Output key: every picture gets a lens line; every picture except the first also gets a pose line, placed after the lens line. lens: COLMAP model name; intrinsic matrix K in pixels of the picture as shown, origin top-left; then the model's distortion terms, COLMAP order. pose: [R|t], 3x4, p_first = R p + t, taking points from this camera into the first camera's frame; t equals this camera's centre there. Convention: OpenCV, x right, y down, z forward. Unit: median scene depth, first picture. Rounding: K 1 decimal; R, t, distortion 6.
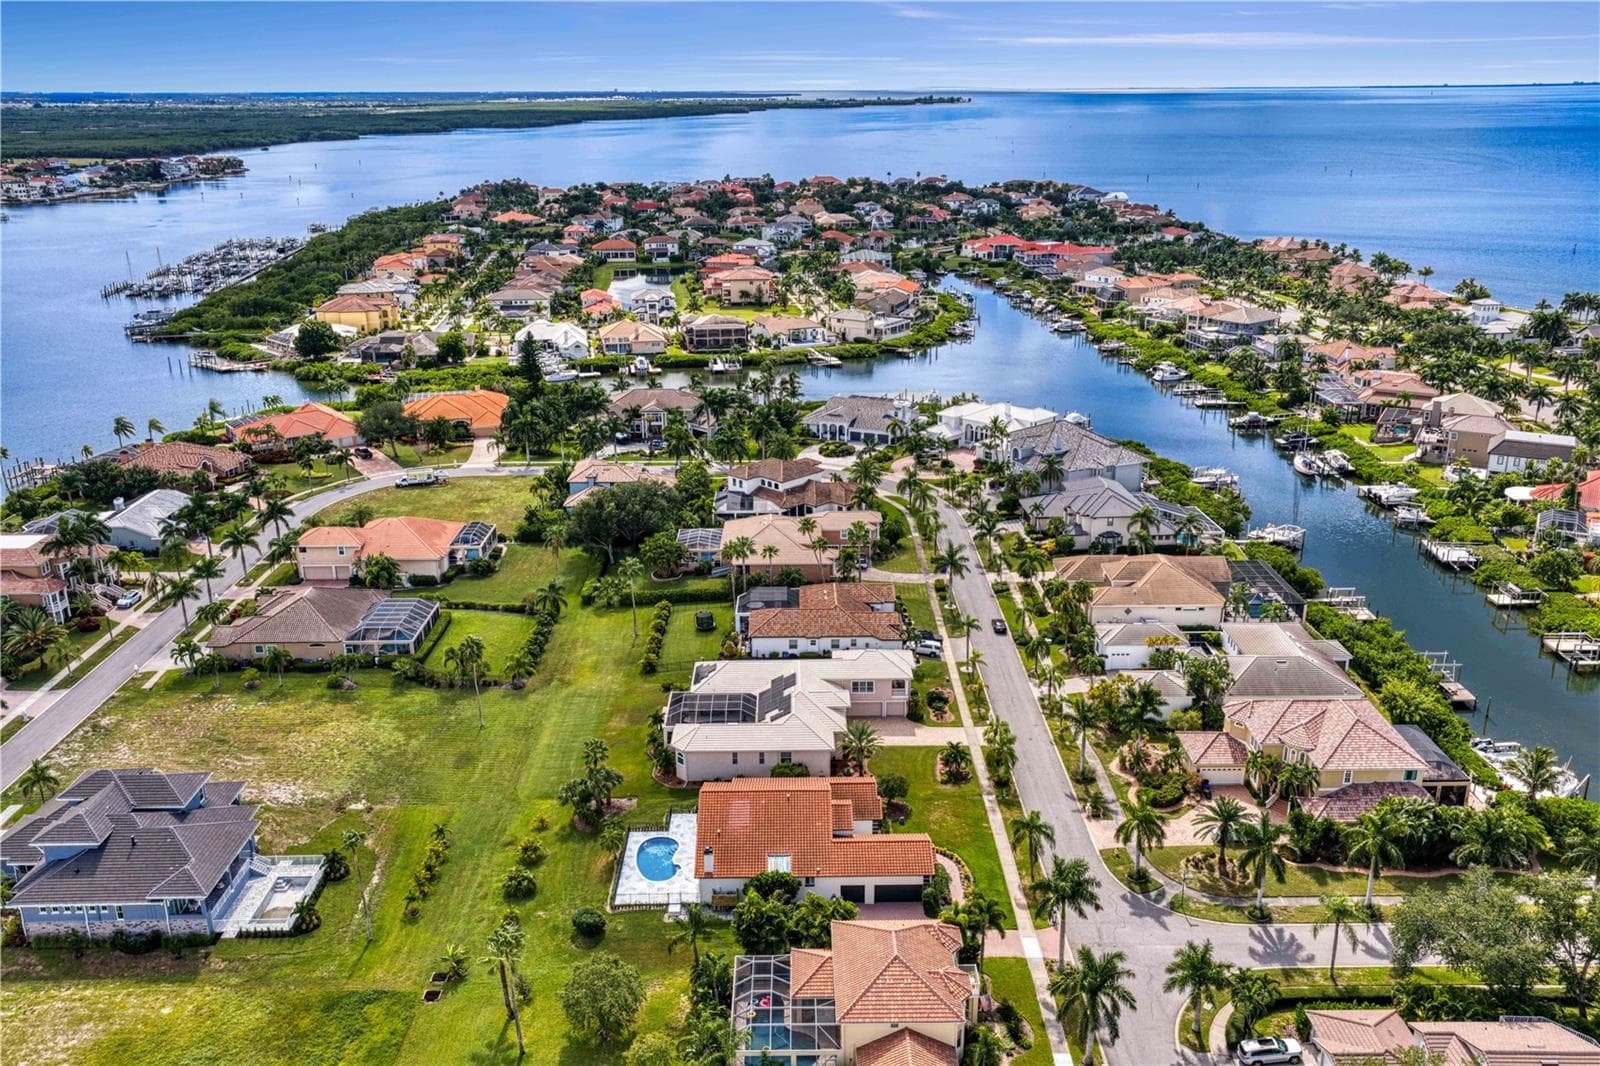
lens RADIAL K [[1319.6, 0, 800.0], [0, 1319.6, 533.0], [0, 0, 1]] dist [0.057371, -0.109160]
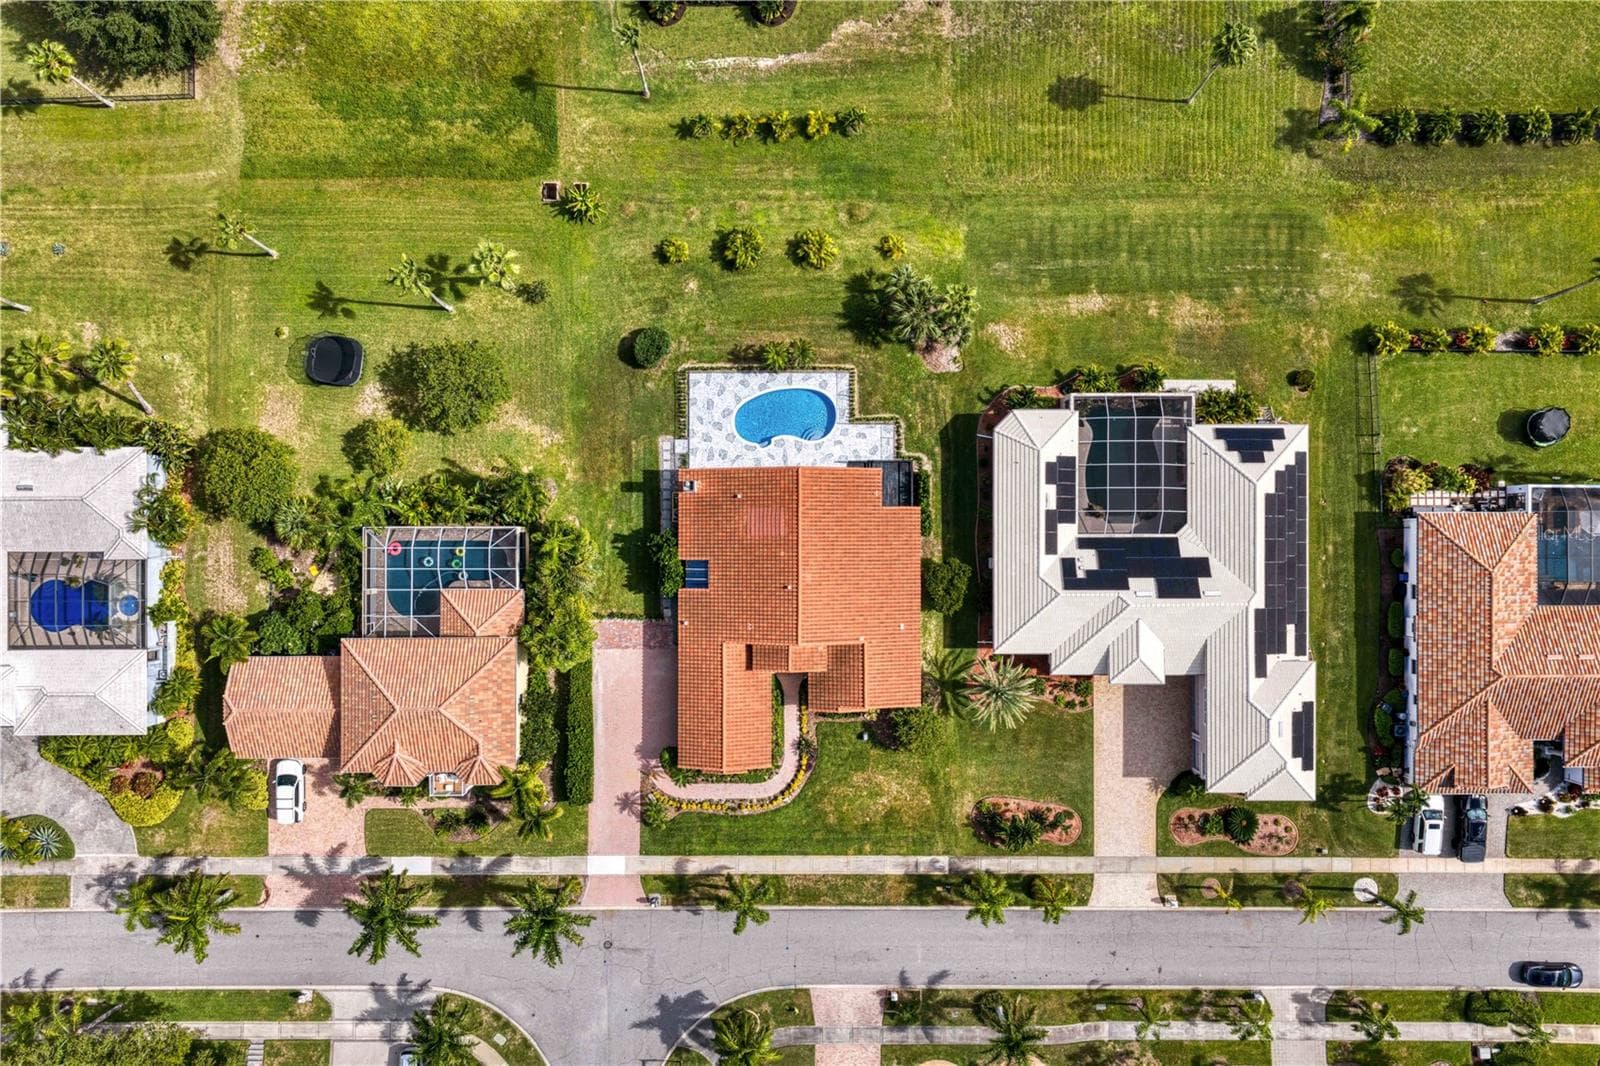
lens RADIAL K [[1311.3, 0, 800.0], [0, 1311.3, 533.0], [0, 0, 1]] dist [0.008346, -0.000478]
pose [[-0.007692, 0.999927, 0.009353, -0.036576], [-0.308885, -0.011272, 0.951033, -0.390319], [0.951068, 0.004427, 0.308949, 0.615630]]
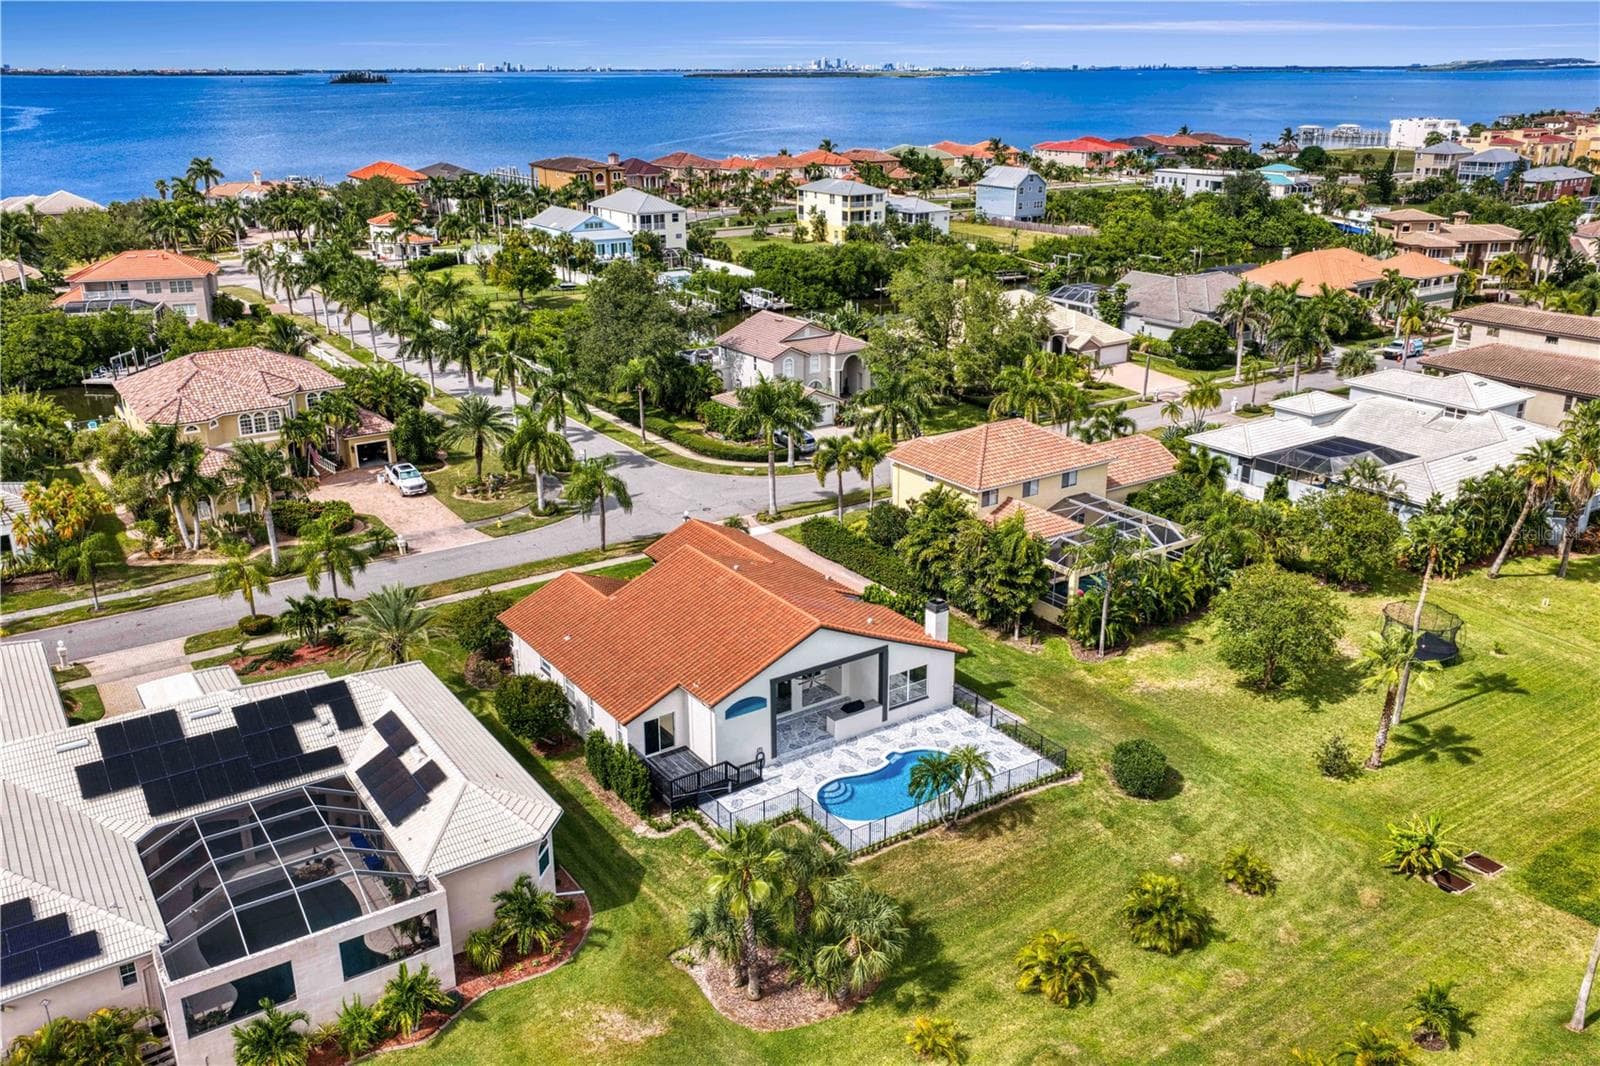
lens RADIAL K [[1259.3, 0, 817.9], [0, 1259.3, 531.9], [0, 0, 1]] dist [-0.027364, 0.001873]
pose [[-0.564486, -0.275086, 0.778257, -0.327276], [0.271448, 0.828533, 0.489744, -0.039285], [-0.779533, 0.487710, -0.393024, 0.918896]]
